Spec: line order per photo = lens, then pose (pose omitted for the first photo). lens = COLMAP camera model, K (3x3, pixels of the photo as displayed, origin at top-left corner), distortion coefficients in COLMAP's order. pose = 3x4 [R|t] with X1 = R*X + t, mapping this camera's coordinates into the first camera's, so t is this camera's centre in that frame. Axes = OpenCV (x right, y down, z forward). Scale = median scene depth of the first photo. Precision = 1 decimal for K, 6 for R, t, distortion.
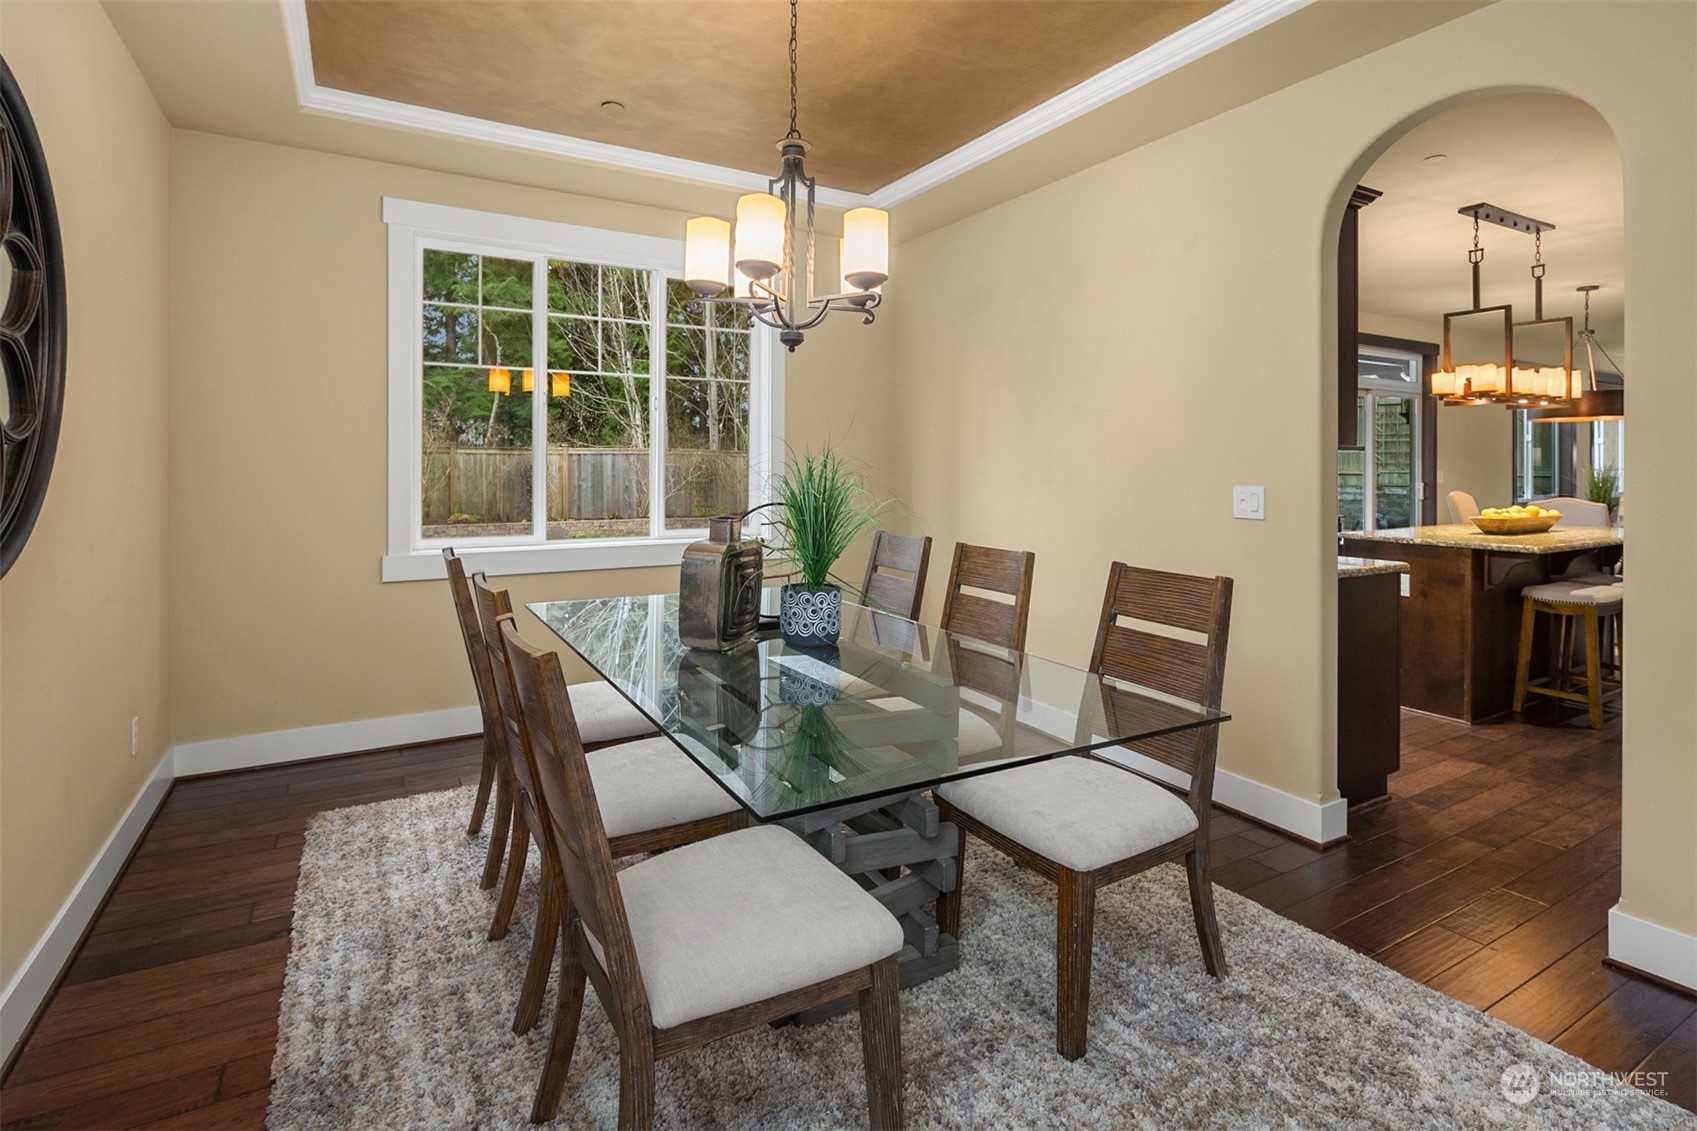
lens RADIAL K [[804.0, 0, 853.4], [0, 804.0, 465.1], [0, 0, 1]] dist [-0.005654, -0.000350]
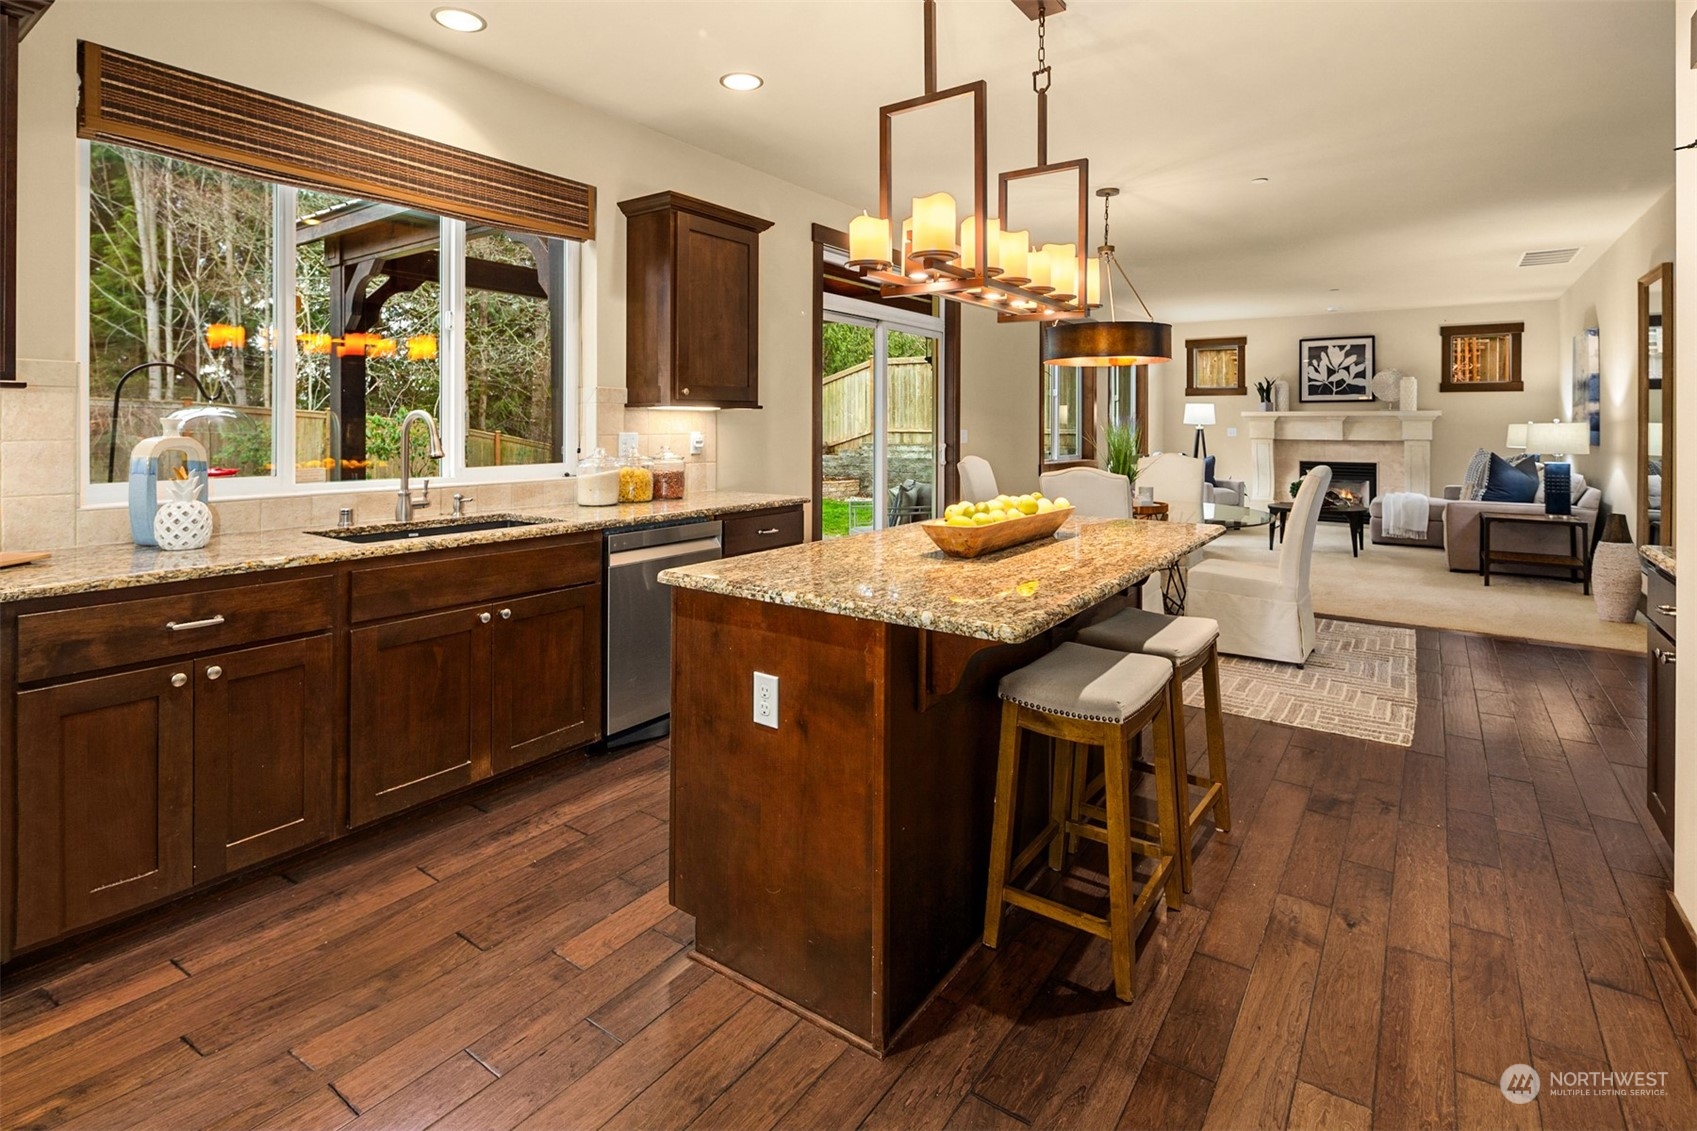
lens RADIAL K [[822.0, 0, 847.8], [0, 822.0, 419.8], [0, 0, 1]] dist [-0.002606, 0.000006]
pose [[0.905263, 0.005325, 0.424817, 0.539798], [-0.003900, 0.999983, -0.004223, 0.003876], [-0.424833, 0.002166, 0.905269, 0.590895]]
